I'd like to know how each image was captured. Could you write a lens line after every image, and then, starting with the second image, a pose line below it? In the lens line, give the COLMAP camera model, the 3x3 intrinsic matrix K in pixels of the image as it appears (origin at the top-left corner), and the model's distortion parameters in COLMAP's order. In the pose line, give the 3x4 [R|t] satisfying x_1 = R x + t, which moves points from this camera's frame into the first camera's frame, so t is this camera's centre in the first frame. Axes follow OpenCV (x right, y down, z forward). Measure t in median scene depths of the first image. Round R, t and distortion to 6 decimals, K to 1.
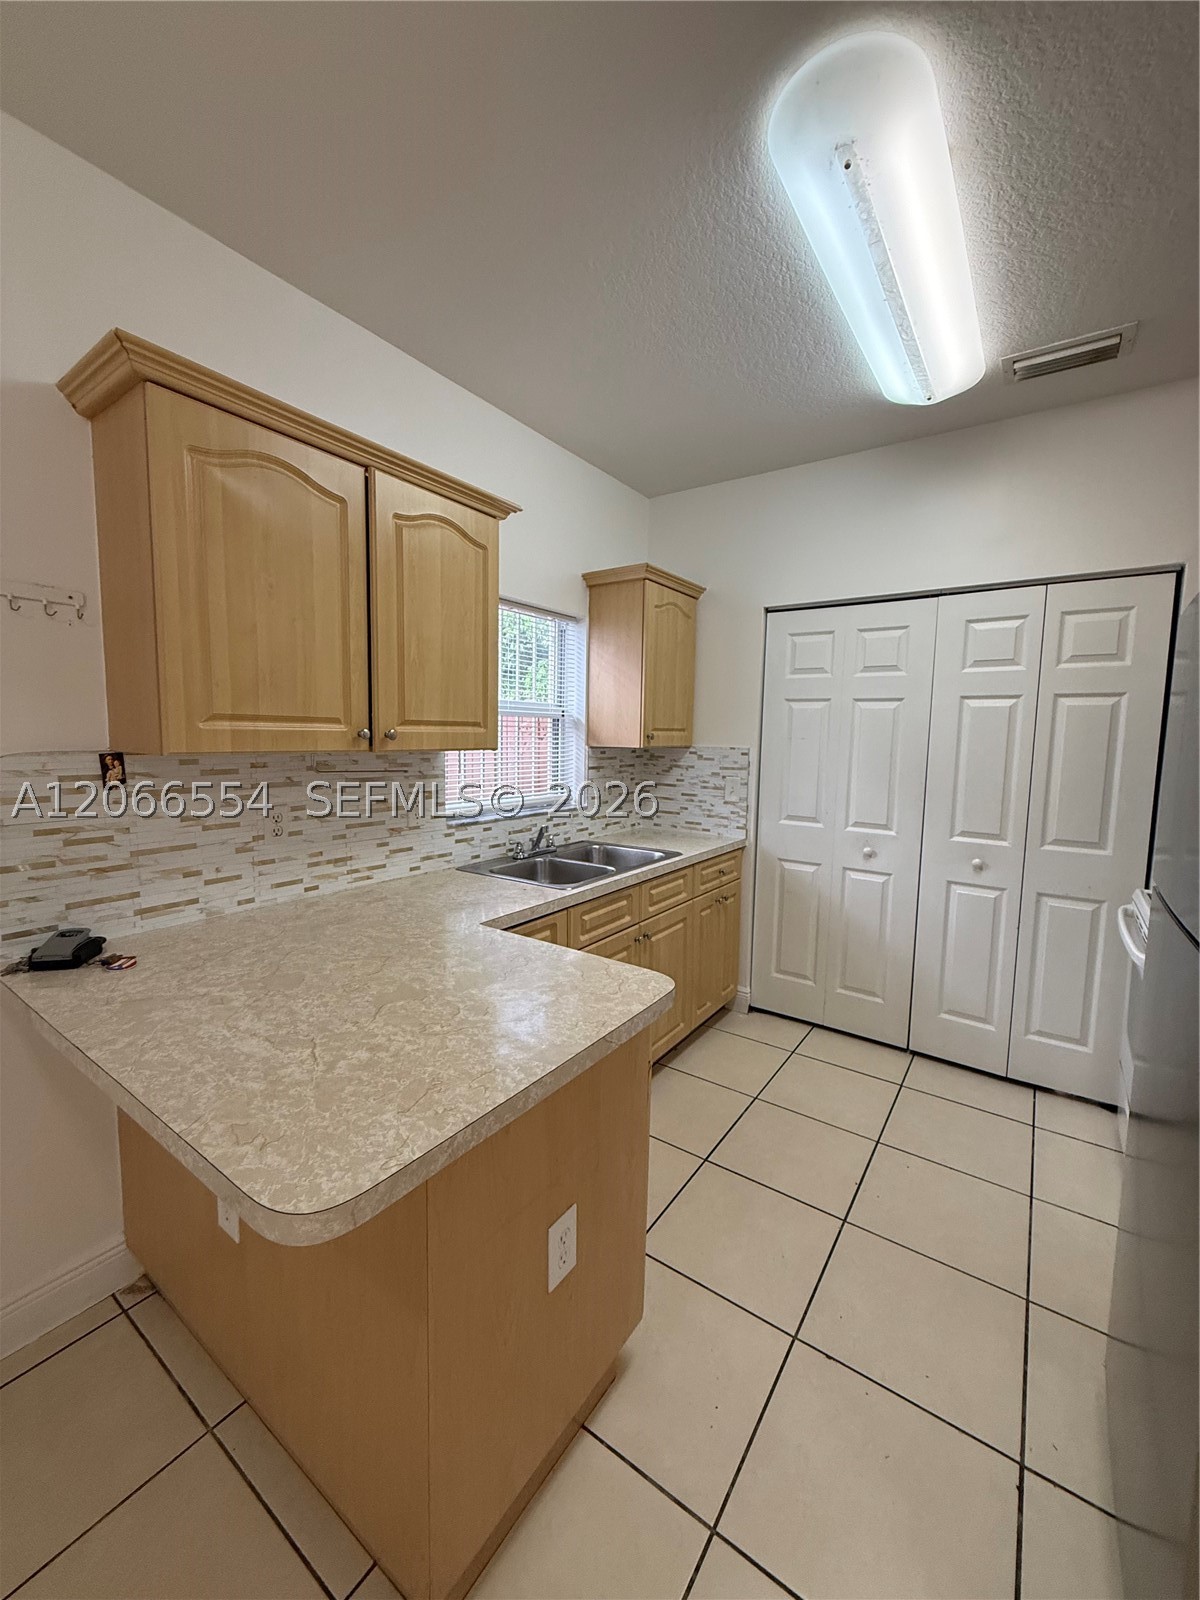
lens RADIAL K [[632.3, 0, 600.1], [0, 632.3, 801.8], [0, 0, 1]] dist [-0.000013, 0.000053]
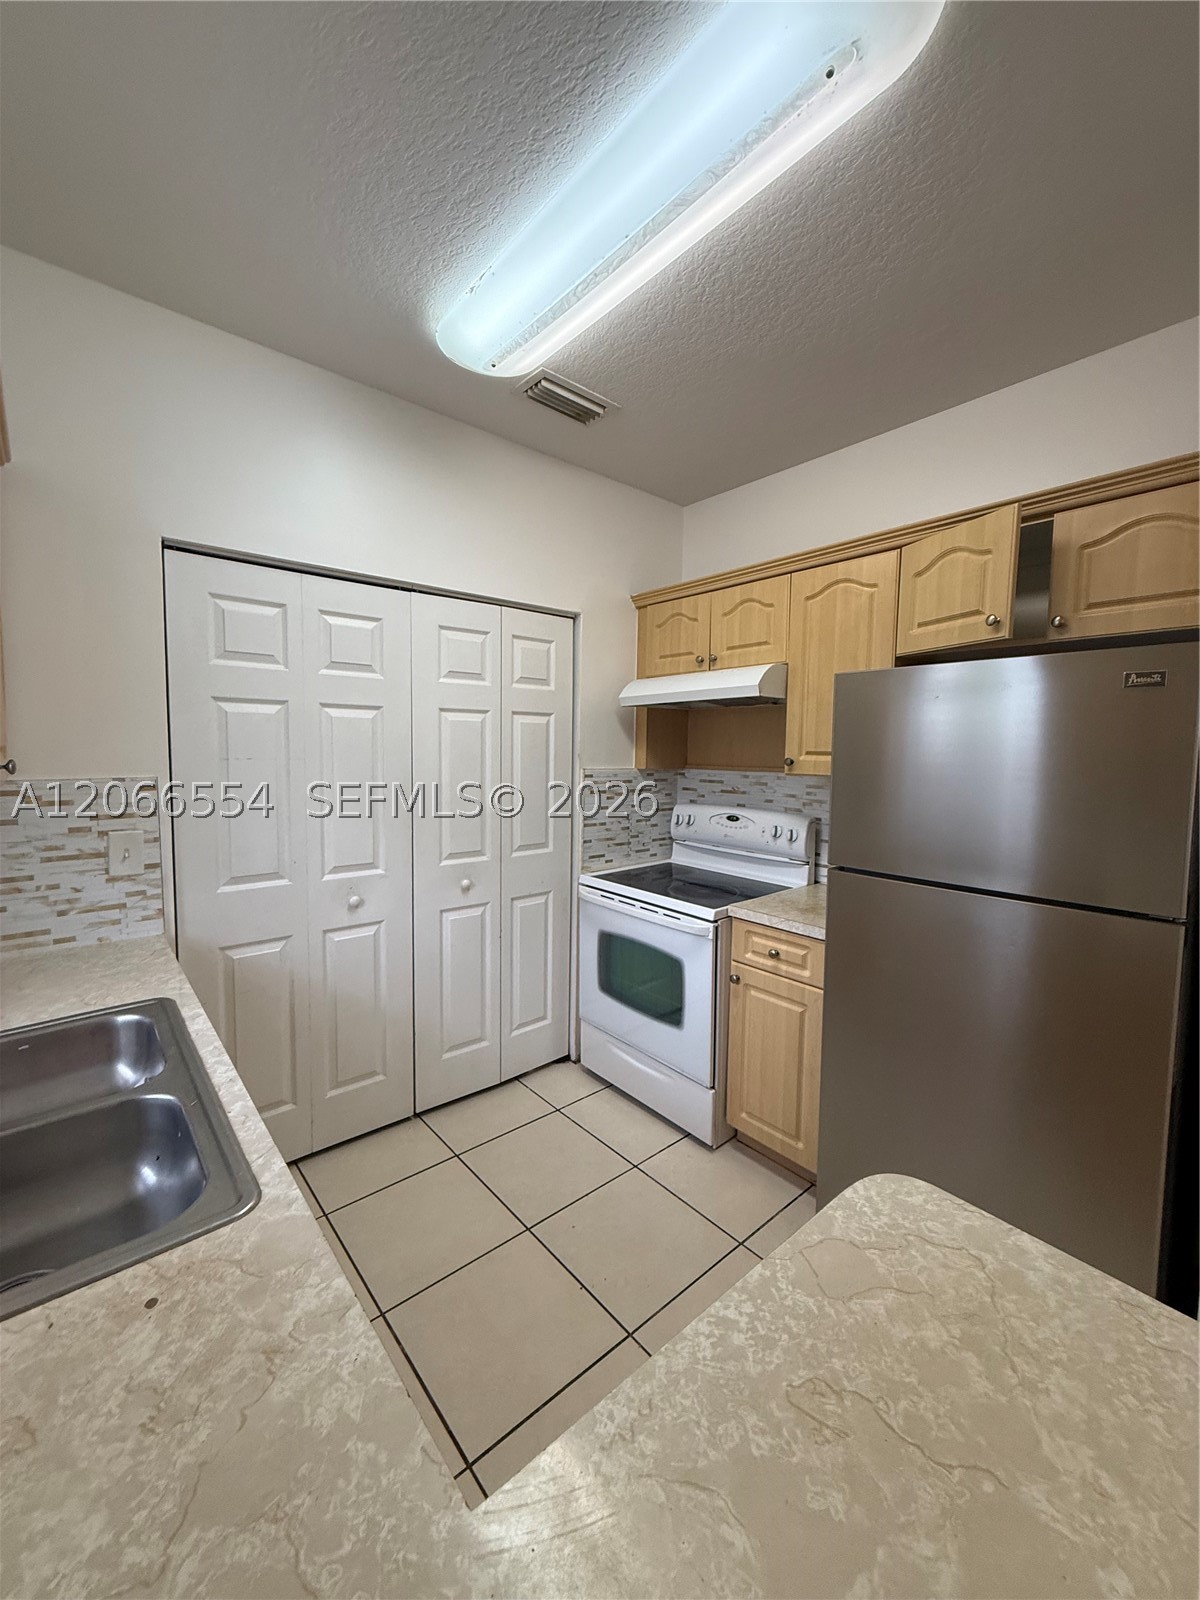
lens RADIAL K [[632.3, 0, 599.9], [0, 632.3, 797.2], [0, 0, 1]] dist [-0.000013, 0.000053]
pose [[0.245627, -0.092306, 0.964960, -0.355155], [0.099060, 0.992635, 0.069738, -0.106830], [-0.964290, 0.078459, 0.252962, 0.739984]]
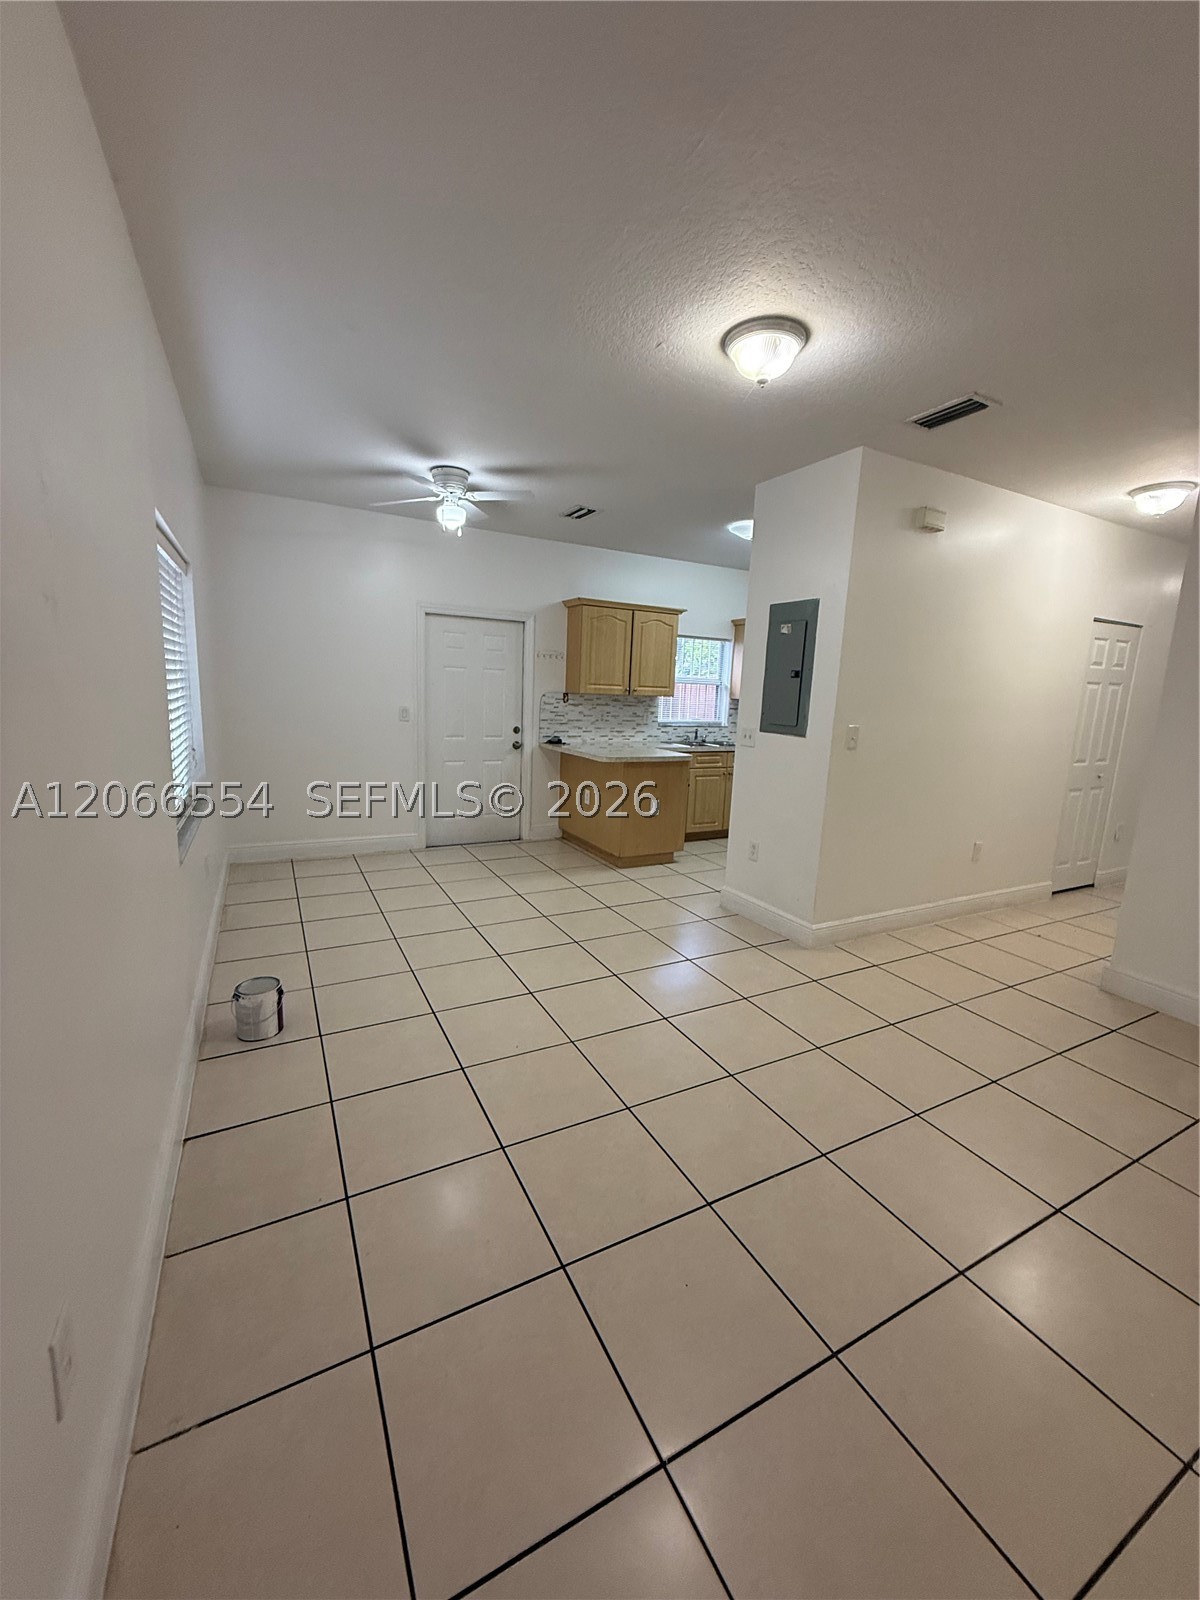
lens RADIAL K [[632.3, 0, 598.9], [0, 632.3, 800.9], [0, 0, 1]] dist [-0.000013, 0.000053]
pose [[0.886435, 0.088537, -0.454306, 0.683588], [-0.067577, 0.995773, 0.062204, 0.180218], [0.457893, -0.024439, 0.888671, -1.318820]]
